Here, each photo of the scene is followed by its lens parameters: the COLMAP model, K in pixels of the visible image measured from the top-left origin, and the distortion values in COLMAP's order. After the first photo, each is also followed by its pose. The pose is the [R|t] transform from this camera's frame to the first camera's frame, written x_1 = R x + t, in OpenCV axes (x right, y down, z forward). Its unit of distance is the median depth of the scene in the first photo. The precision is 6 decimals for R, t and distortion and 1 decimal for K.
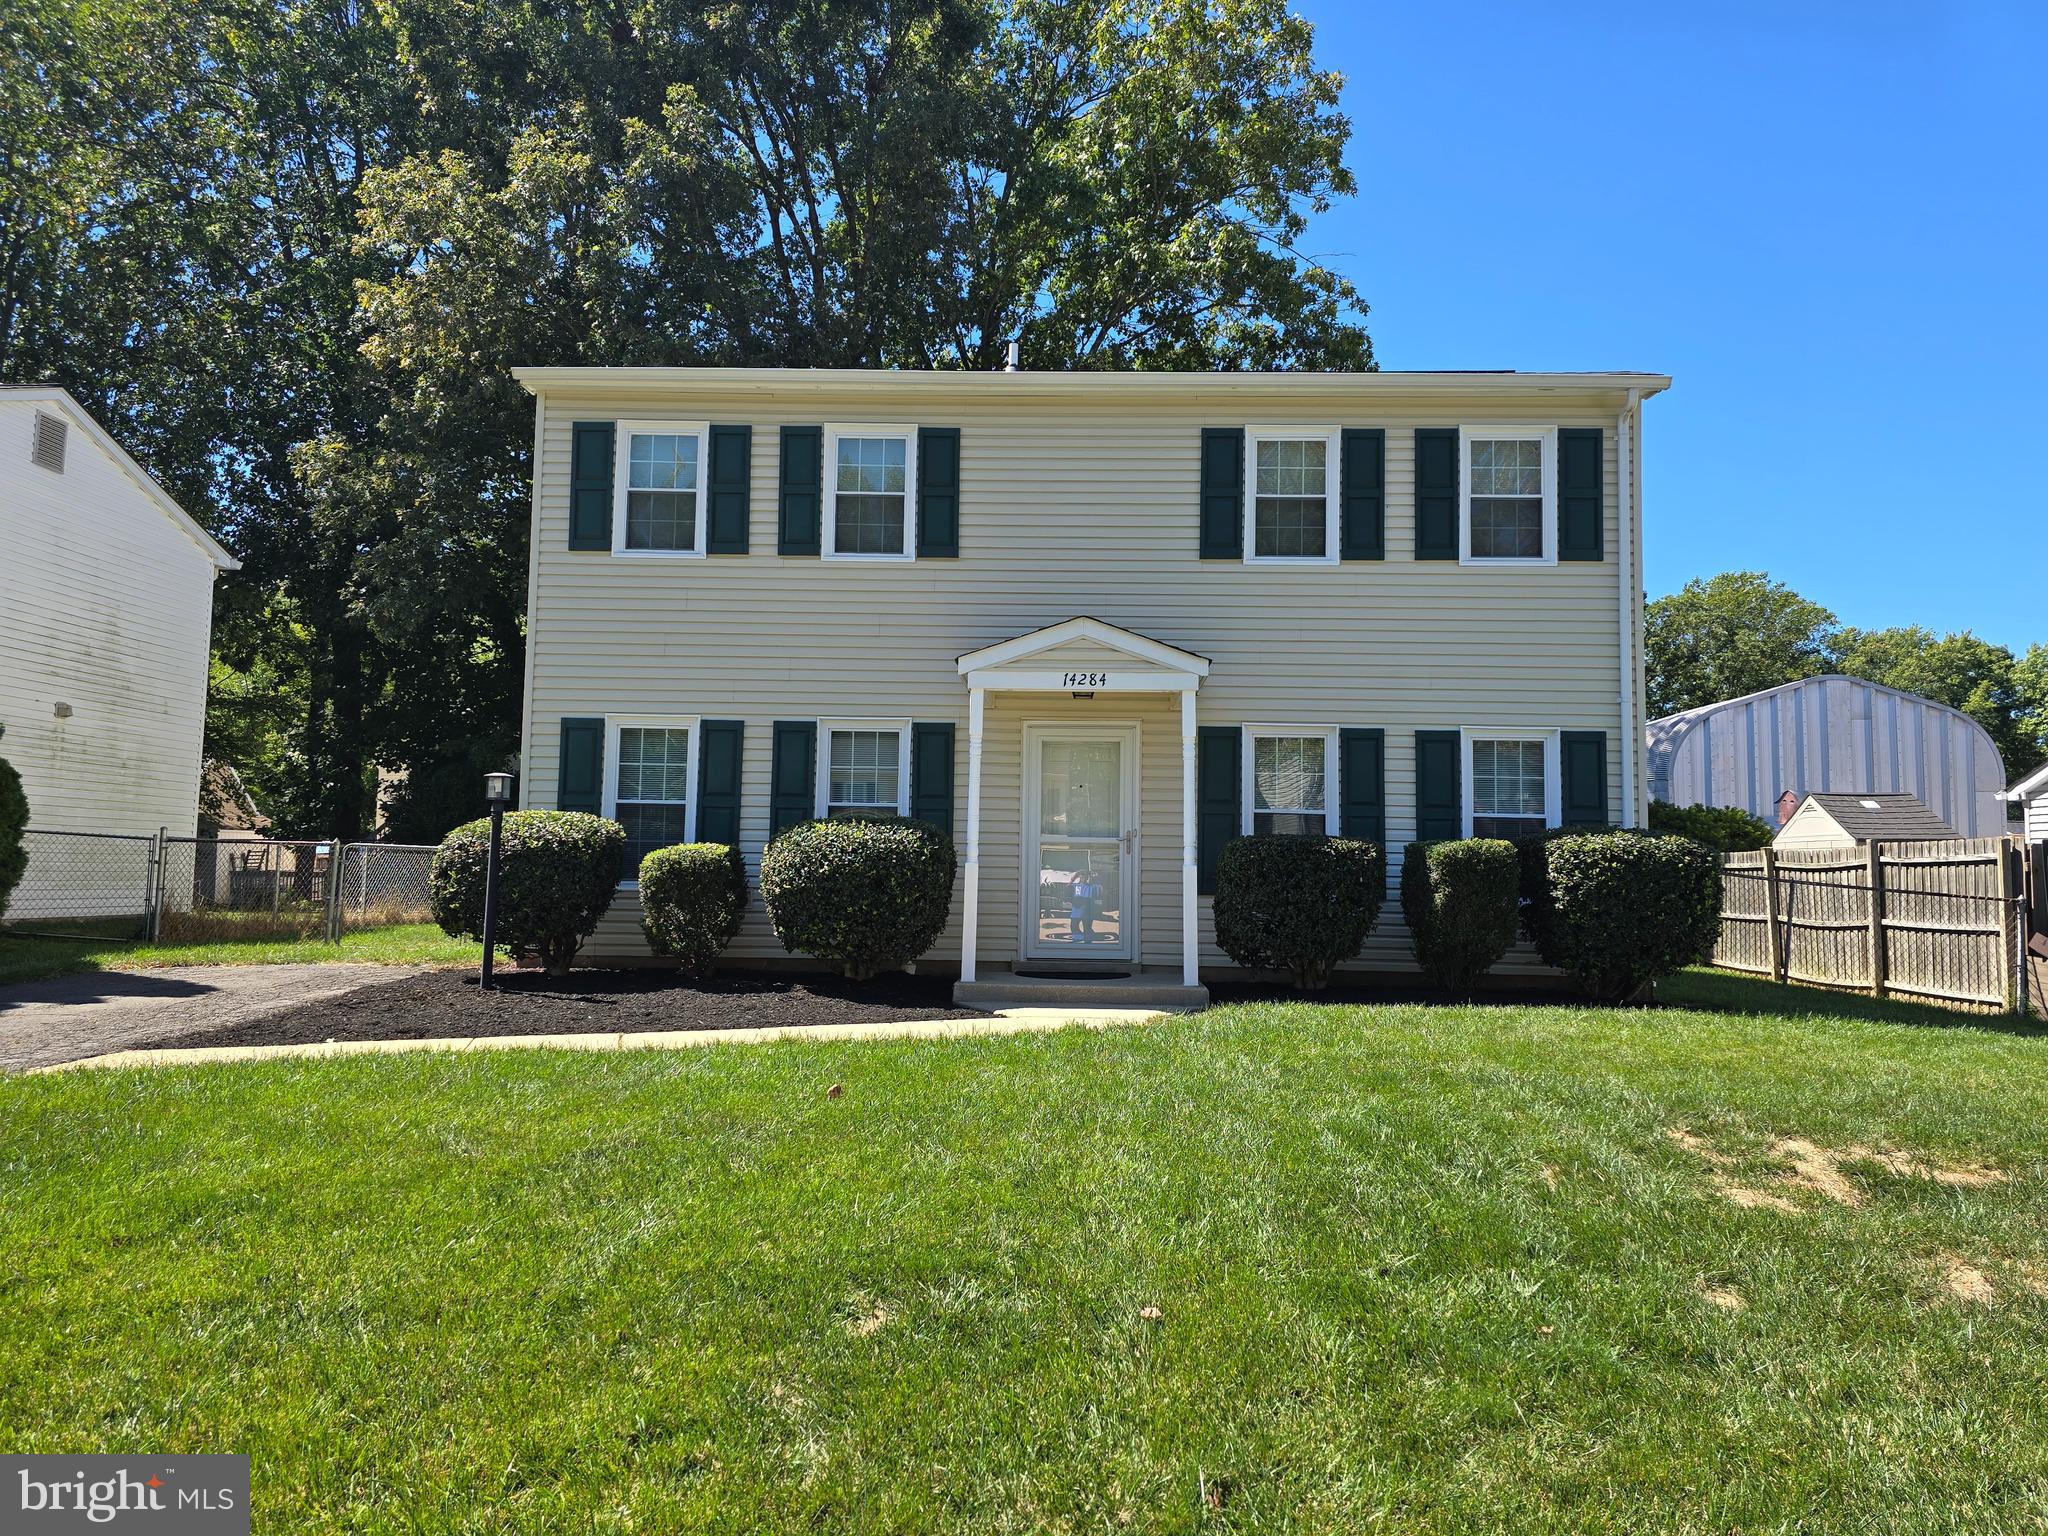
lens RADIAL K [[1182.7, 0, 1034.5], [0, 1182.7, 759.8], [0, 0, 1]] dist [0.059879, 0.000449]
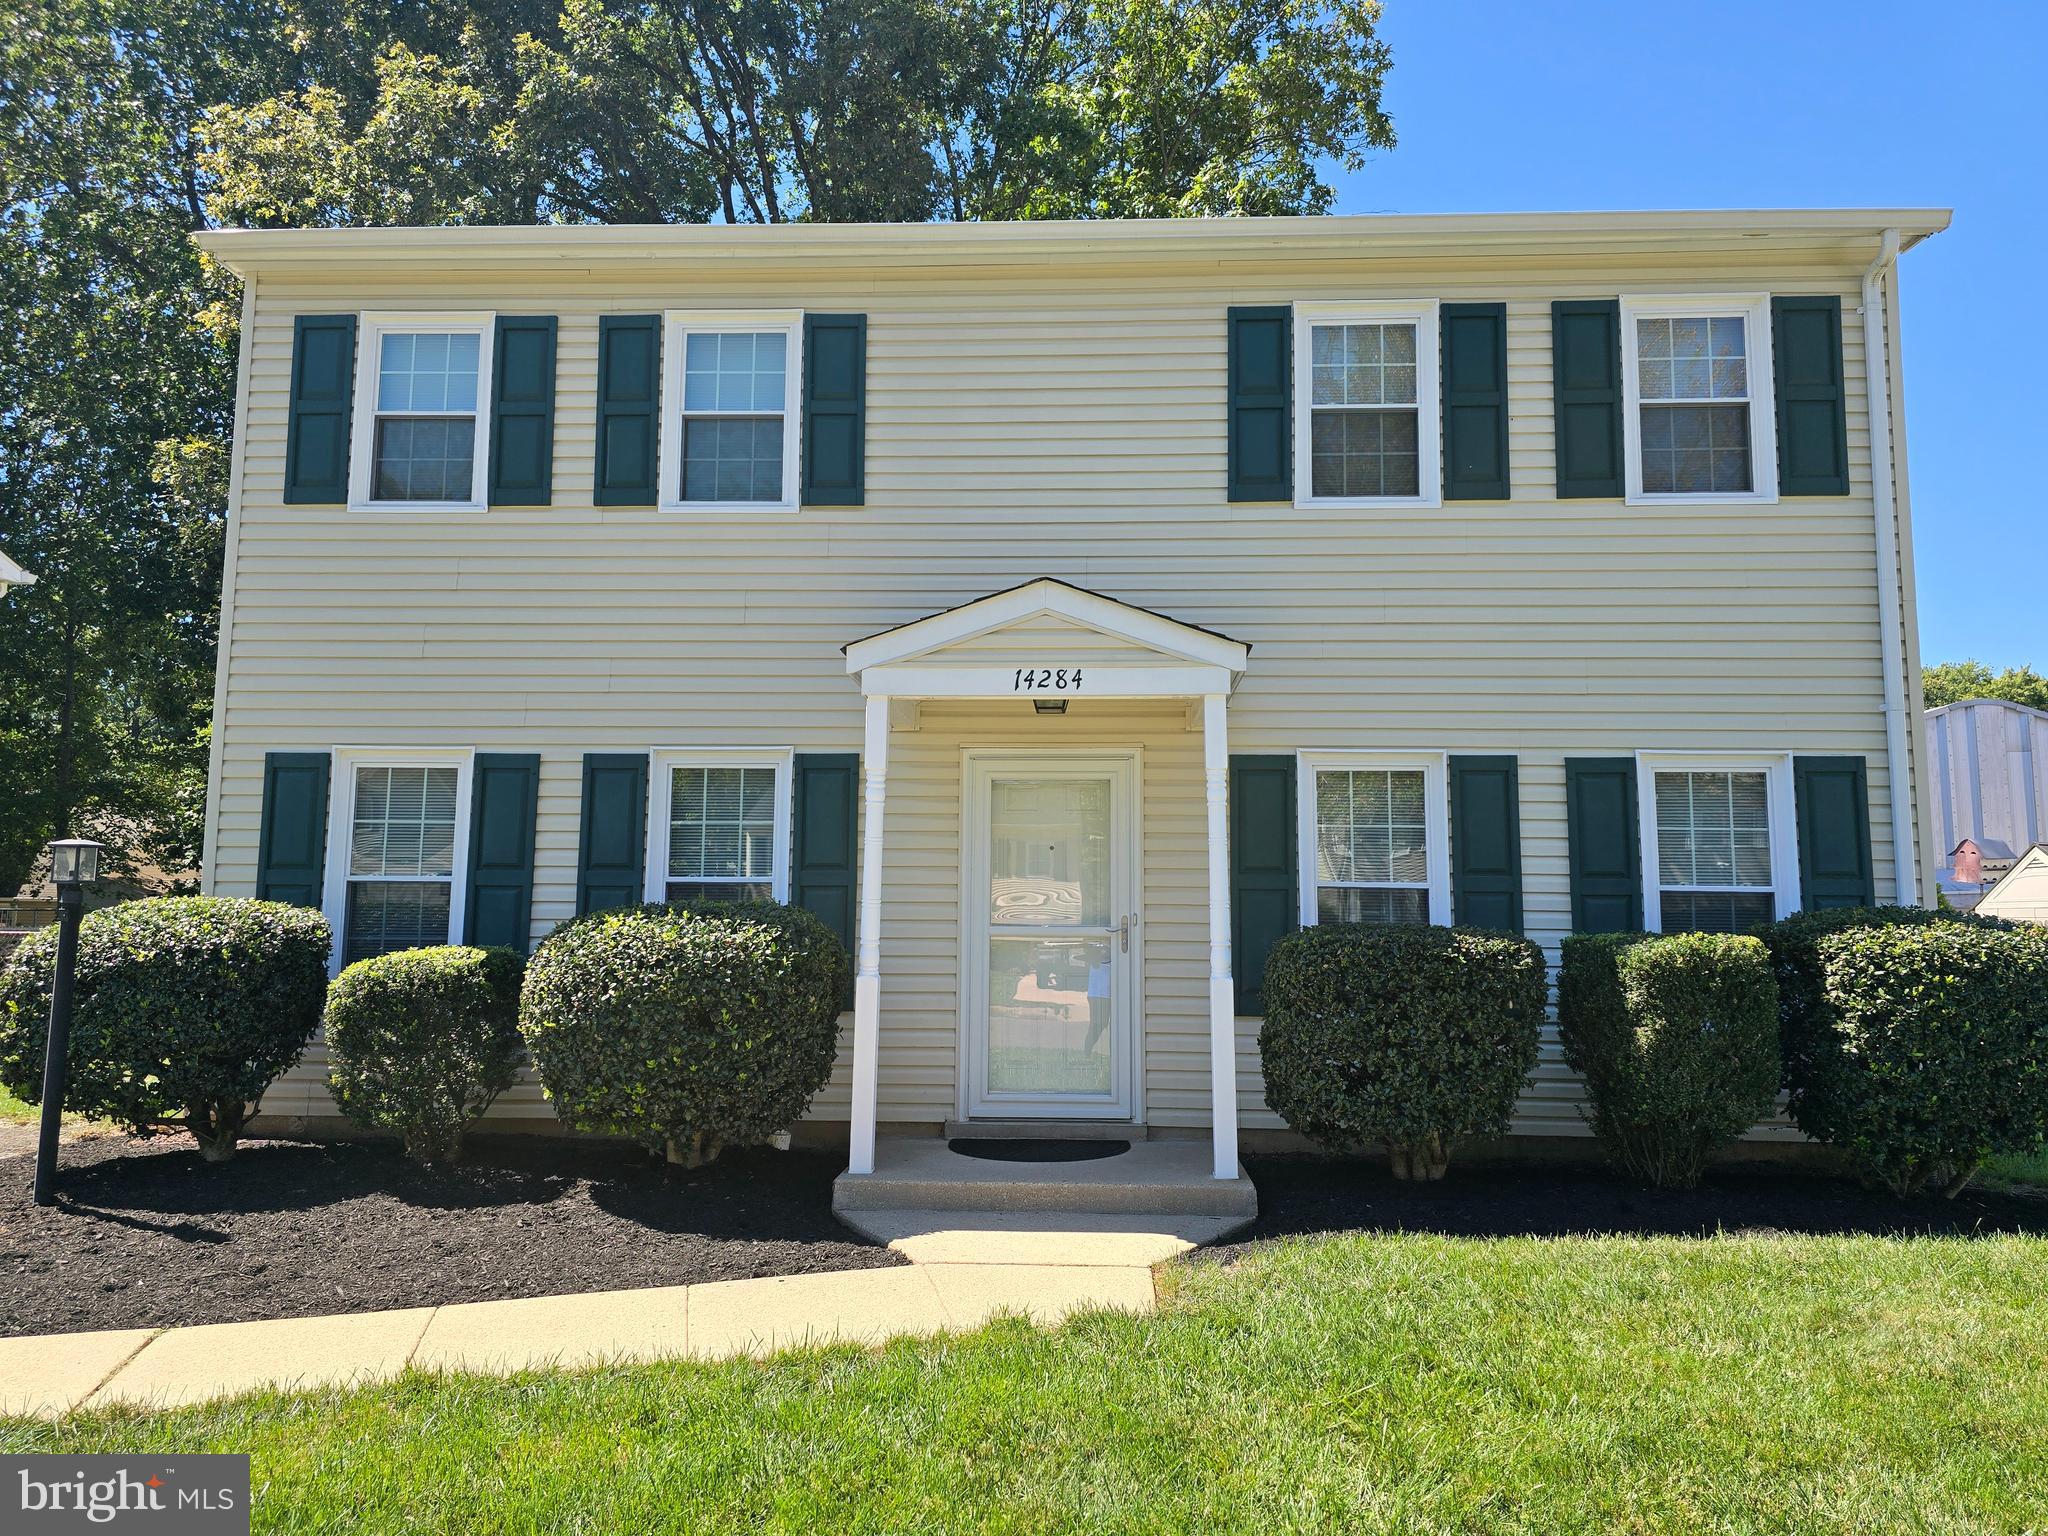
lens RADIAL K [[1279.5, 0, 1024.0], [0, 1279.5, 768.0], [0, 0, 1]] dist [0.036865, -0.001129]
pose [[0.999842, -0.010282, -0.014483, 0.034794], [0.009809, 0.999427, -0.032387, 0.000706], [0.014808, 0.032240, 0.999370, 0.290734]]
